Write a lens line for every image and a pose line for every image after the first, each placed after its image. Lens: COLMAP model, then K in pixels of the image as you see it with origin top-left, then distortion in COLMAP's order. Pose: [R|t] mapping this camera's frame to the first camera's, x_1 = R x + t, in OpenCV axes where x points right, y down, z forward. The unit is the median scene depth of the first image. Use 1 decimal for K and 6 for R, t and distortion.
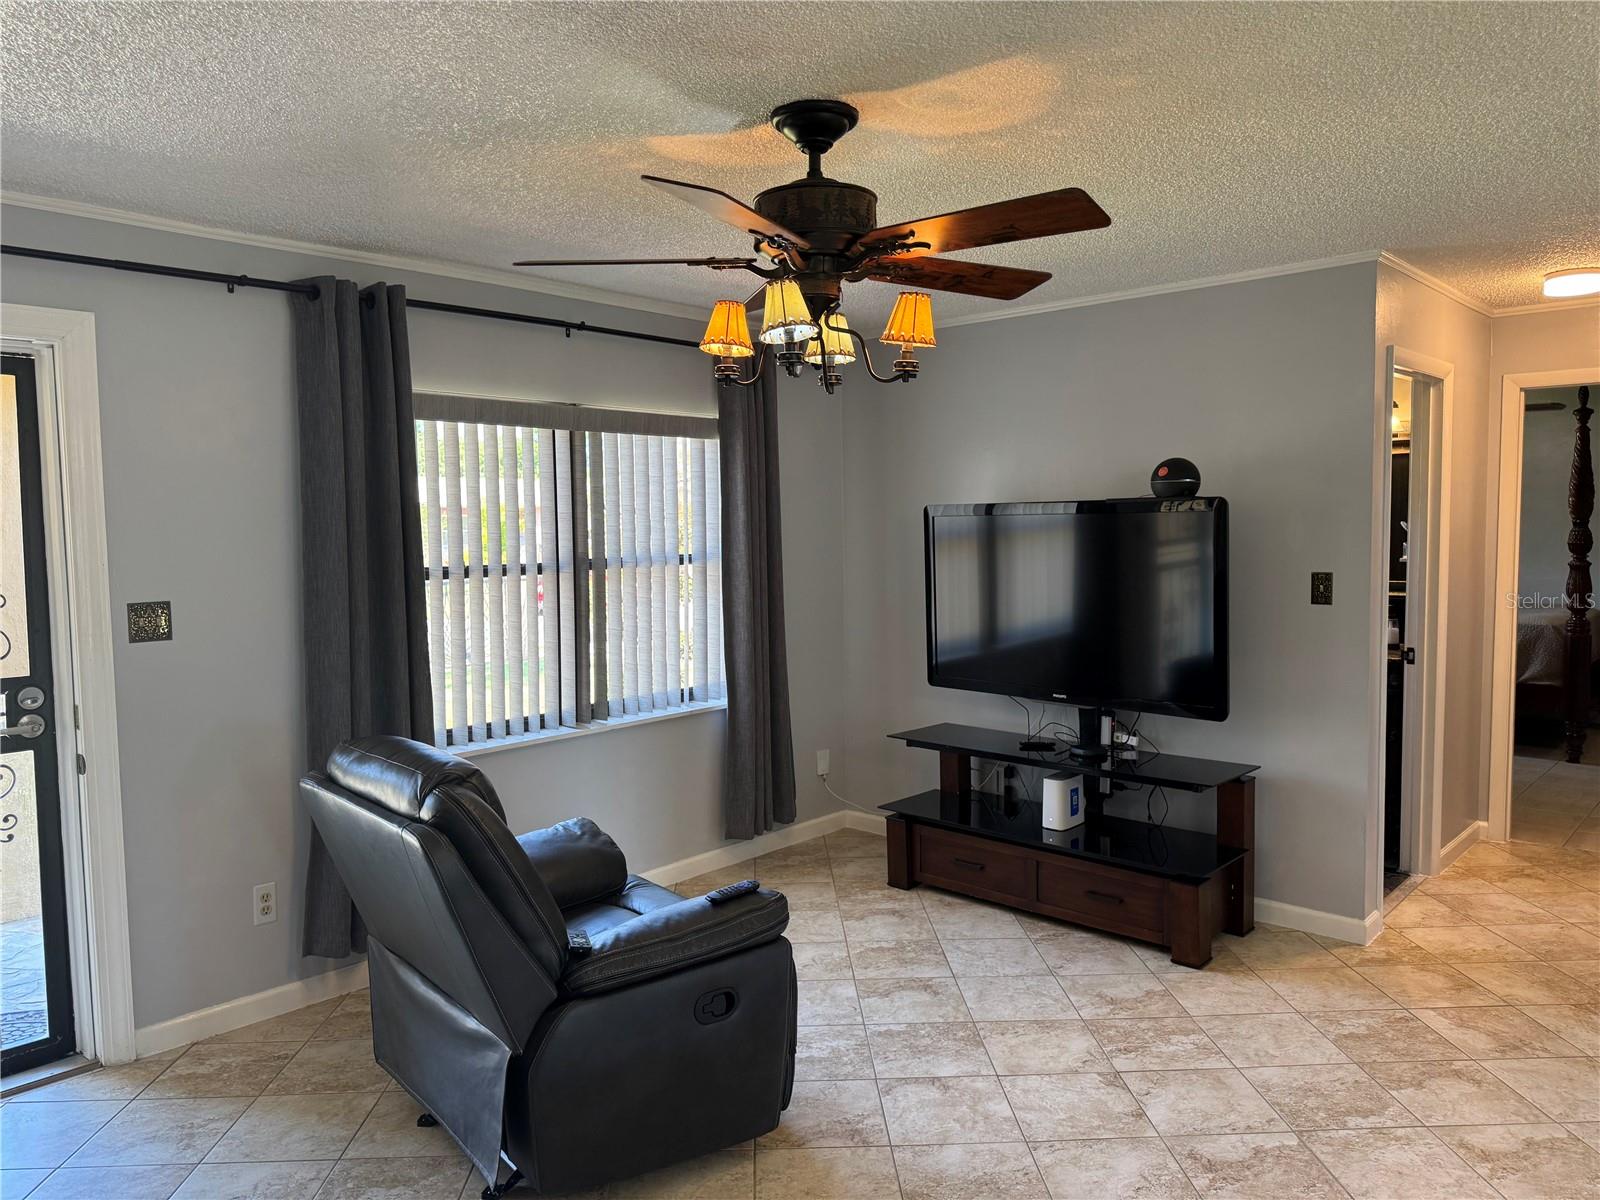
lens RADIAL K [[1130.5, 0, 798.9], [0, 1130.5, 605.5], [0, 0, 1]] dist [0.109559, -0.152247]
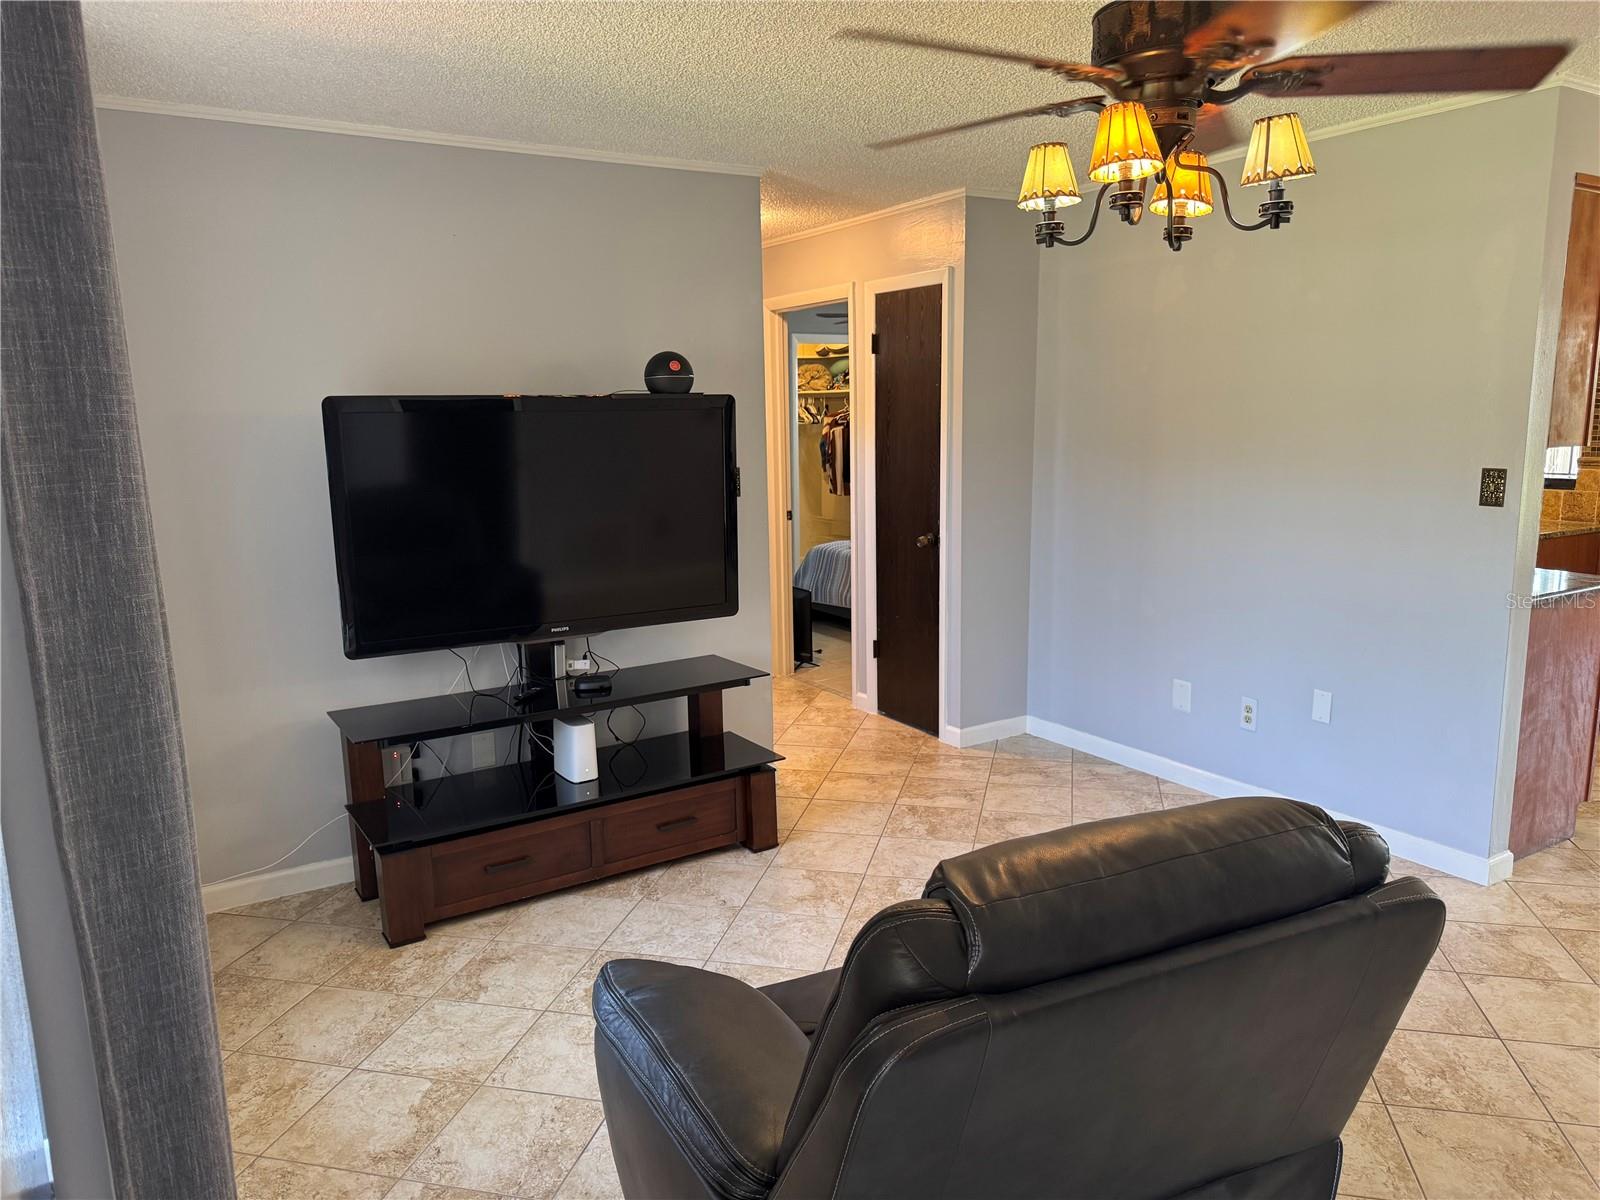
lens RADIAL K [[1130.5, 0, 798.9], [0, 1130.5, 605.5], [0, 0, 1]] dist [0.109559, -0.152247]
pose [[0.277520, -0.160585, 0.947204, -0.596020], [0.093600, 0.985760, 0.139698, -0.045399], [-0.956150, 0.049889, 0.288598, 0.668493]]
